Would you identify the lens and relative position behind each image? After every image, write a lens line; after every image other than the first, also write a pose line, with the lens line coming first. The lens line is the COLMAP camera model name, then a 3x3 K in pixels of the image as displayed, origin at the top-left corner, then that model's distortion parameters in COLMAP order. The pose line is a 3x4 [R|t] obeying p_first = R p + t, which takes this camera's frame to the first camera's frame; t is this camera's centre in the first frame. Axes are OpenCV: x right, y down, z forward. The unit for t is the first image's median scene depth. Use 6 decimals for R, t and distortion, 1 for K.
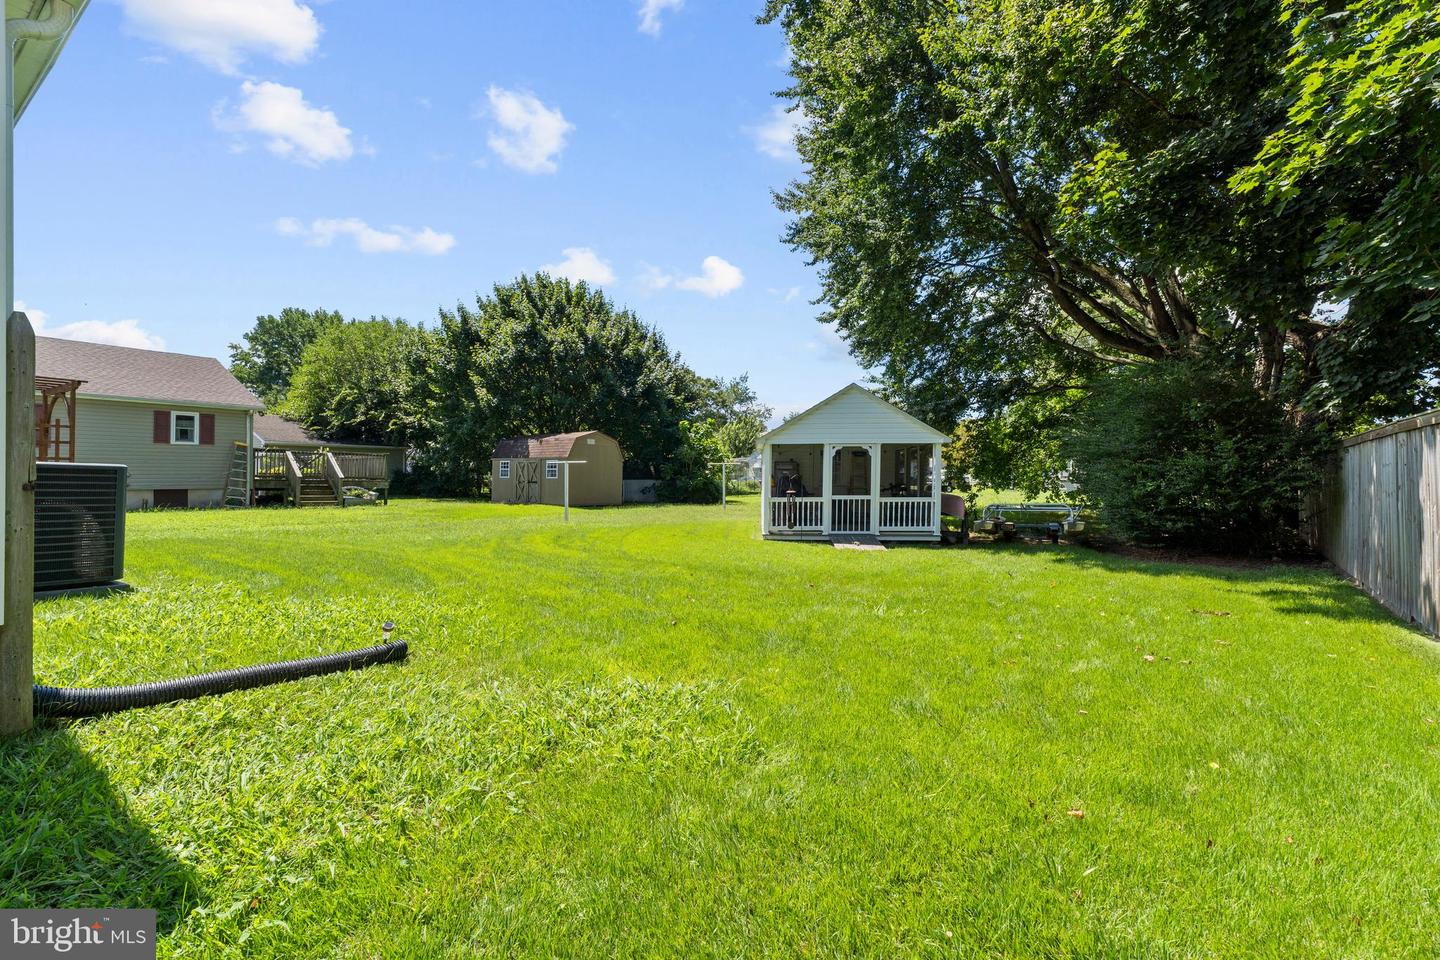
lens RADIAL K [[605.4, 0, 719.5], [0, 605.4, 472.8], [0, 0, 1]] dist [0.000676, 0.000107]
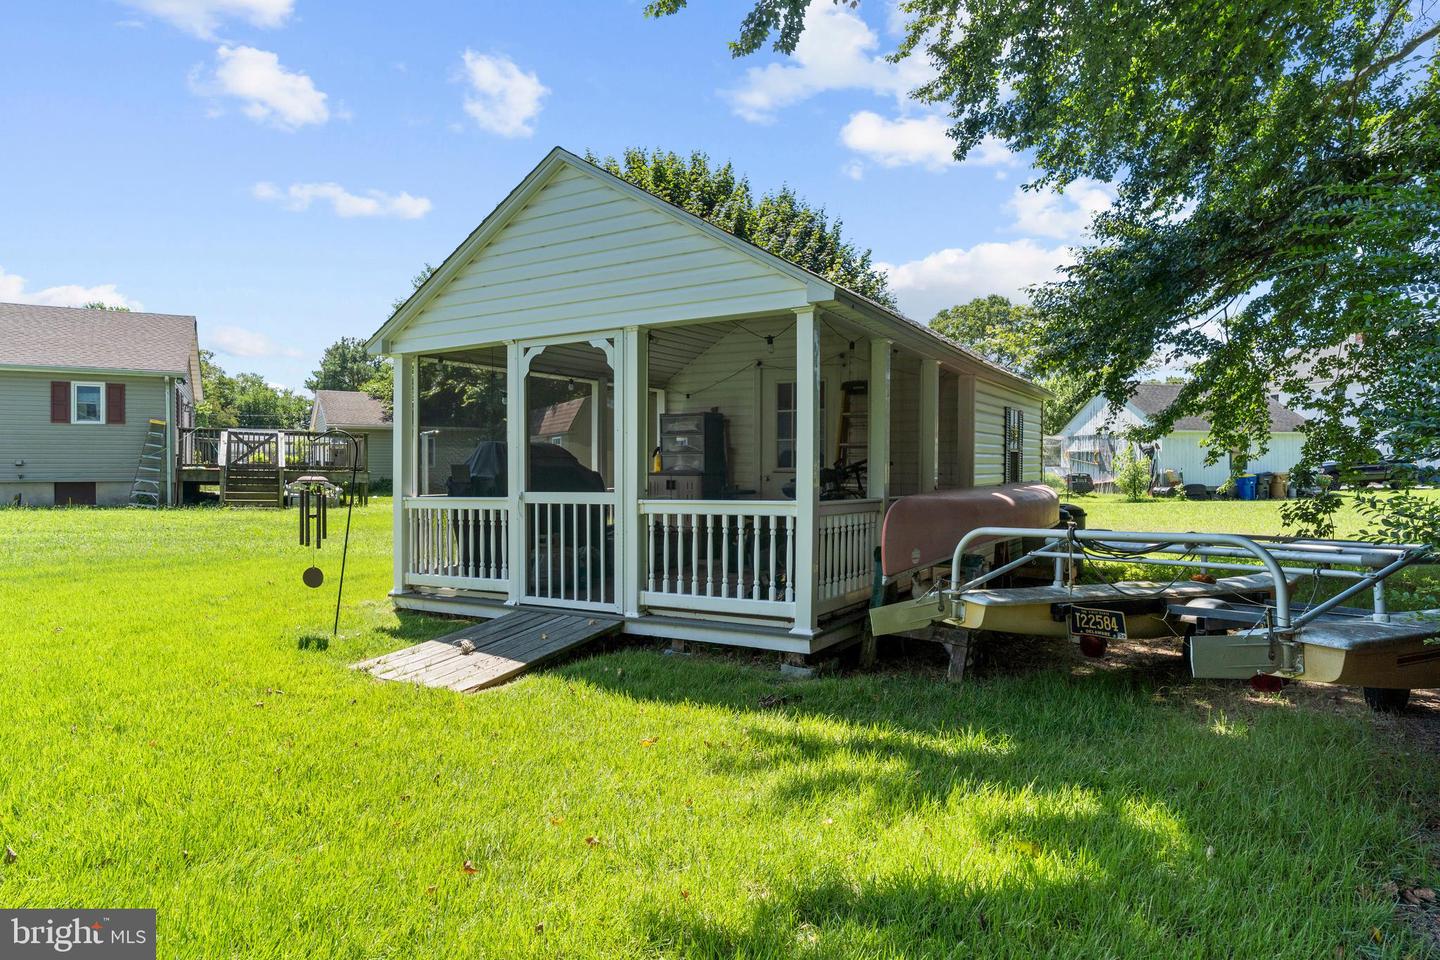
lens RADIAL K [[840.6, 0, 715.3], [0, 840.6, 483.1], [0, 0, 1]] dist [0.000327, 0.000077]
pose [[0.897549, 0.000730, -0.440913, 0.487959], [0.007988, 0.999808, 0.017918, 0.024573], [0.440842, -0.019604, 0.897371, 0.618453]]
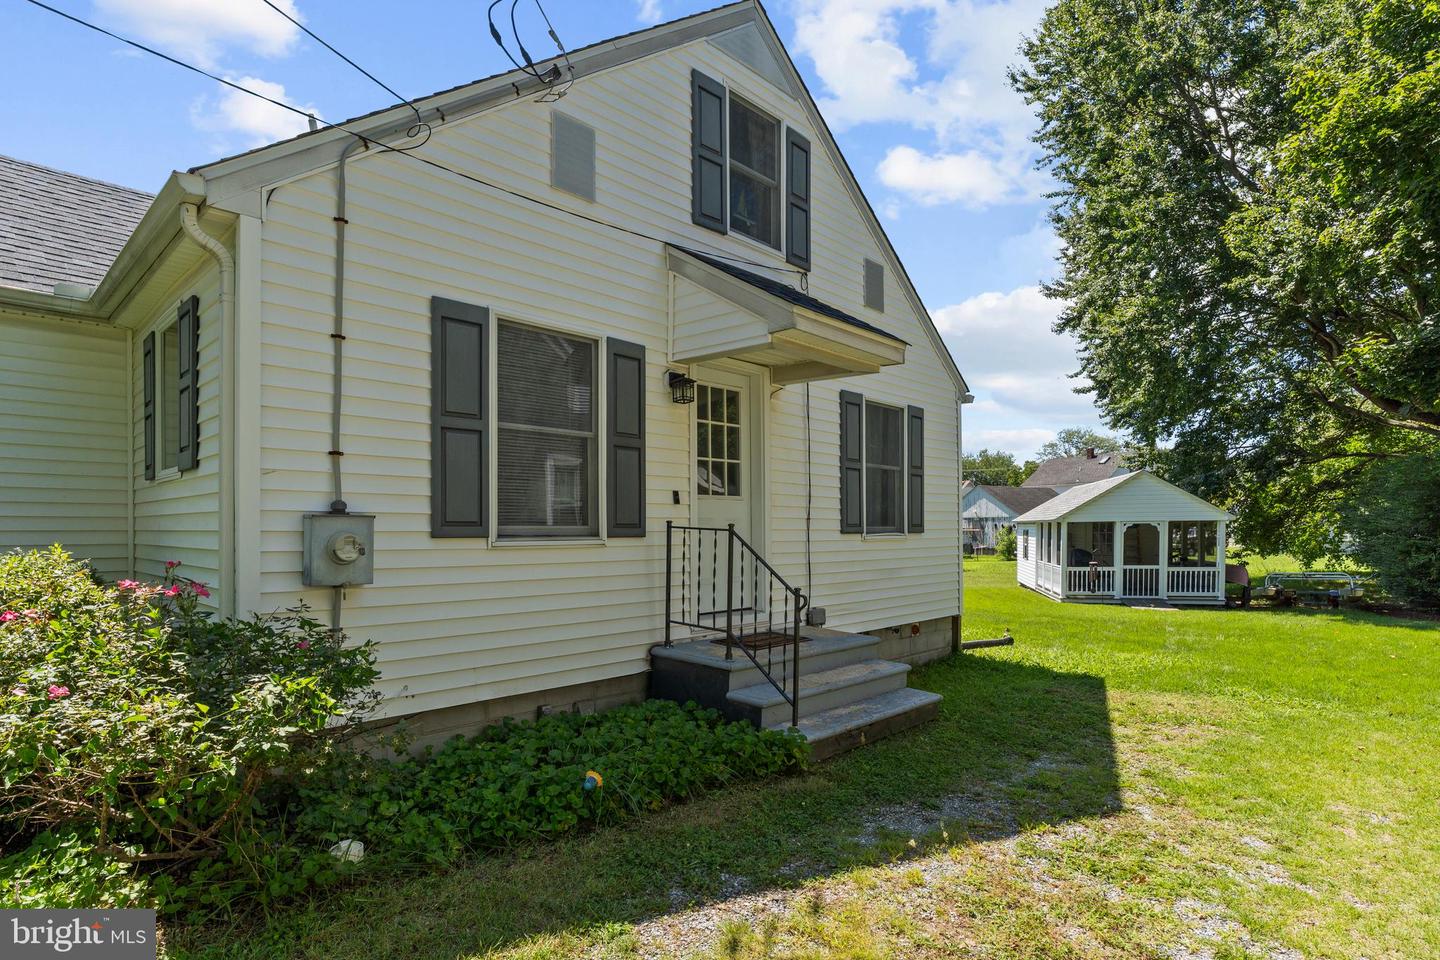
lens RADIAL K [[761.7, 0, 722.9], [0, 761.7, 529.9], [0, 0, 1]] dist [-0.003232, -0.000977]
pose [[0.985394, -0.007636, -0.170116, -0.327133], [0.007933, 0.999968, 0.001069, -0.039017], [0.170103, -0.002403, 0.985423, -0.586635]]
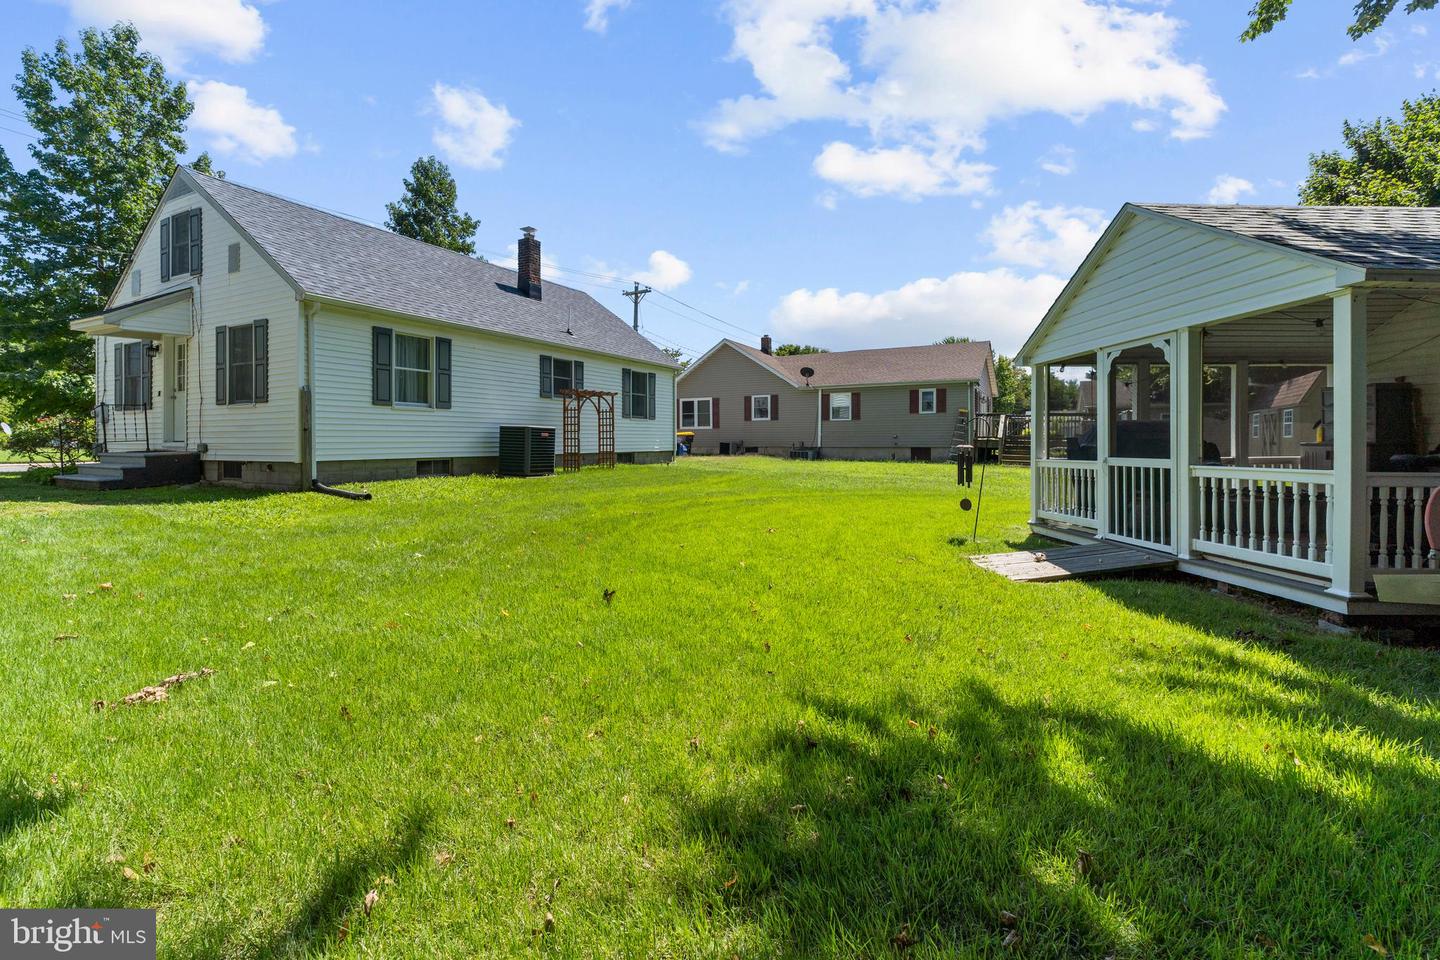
lens RADIAL K [[612.0, 0, 721.0], [0, 612.0, 441.4], [0, 0, 1]] dist [0.000800, 0.000037]
pose [[0.110948, -0.003804, -0.993819, 0.620453], [0.006160, 0.999976, -0.003140, 0.024596], [0.993807, -0.005774, 0.110968, 0.644980]]
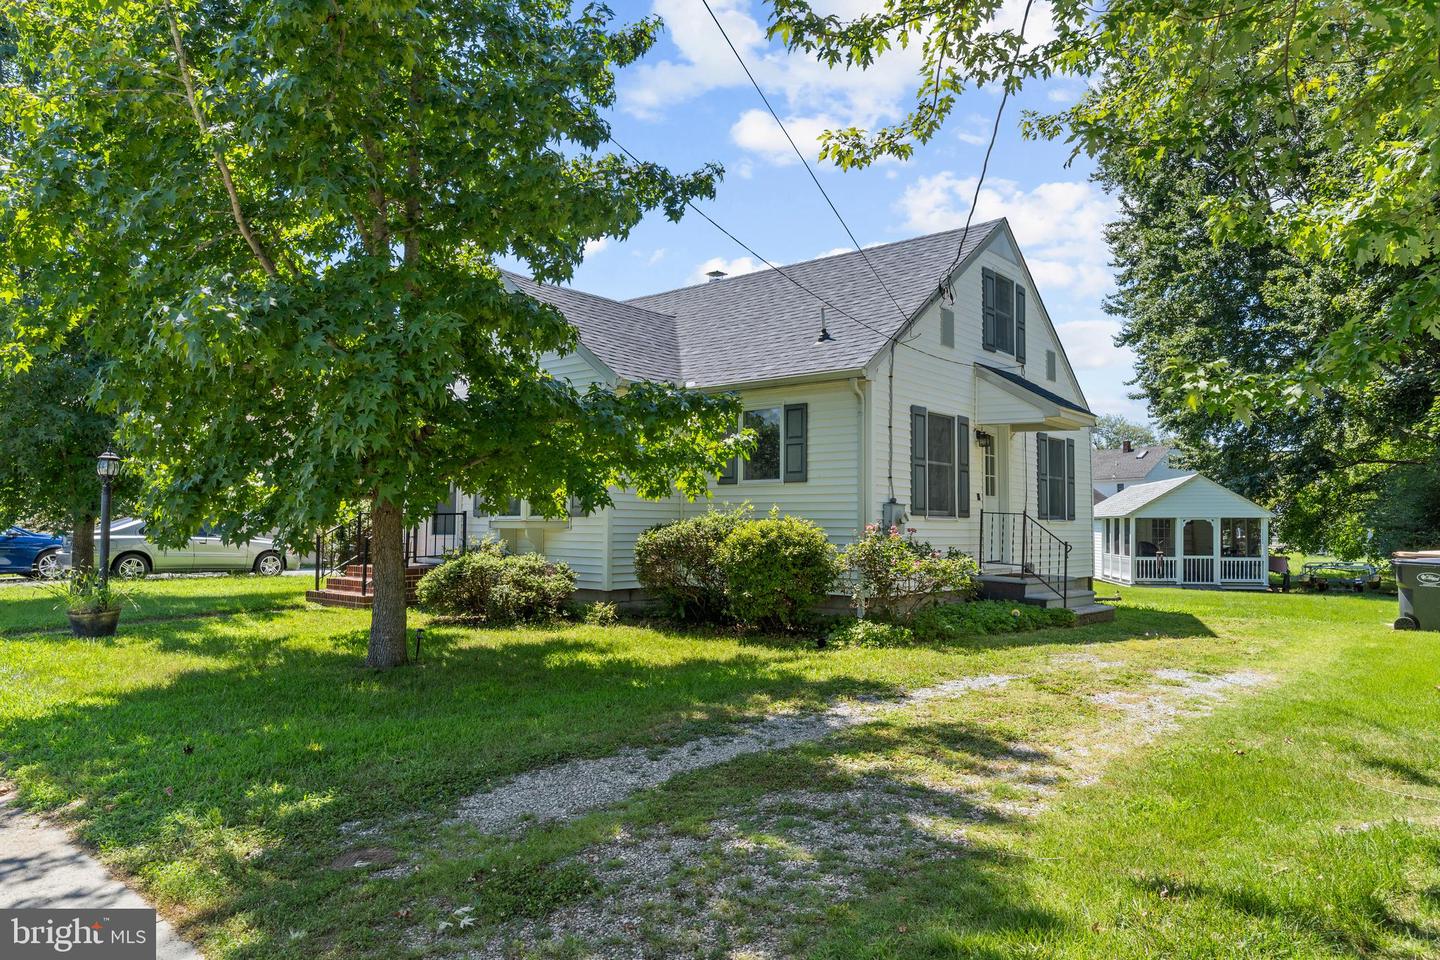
lens RADIAL K [[955.5, 0, 720.0], [0, 955.5, 480.0], [0, 0, 1]] dist [0.001911, 0.000640]
pose [[0.993888, -0.002352, -0.110369, -0.612425], [-0.003166, 0.998754, -0.049801, -0.022367], [0.110348, 0.049846, 0.992642, -1.260326]]
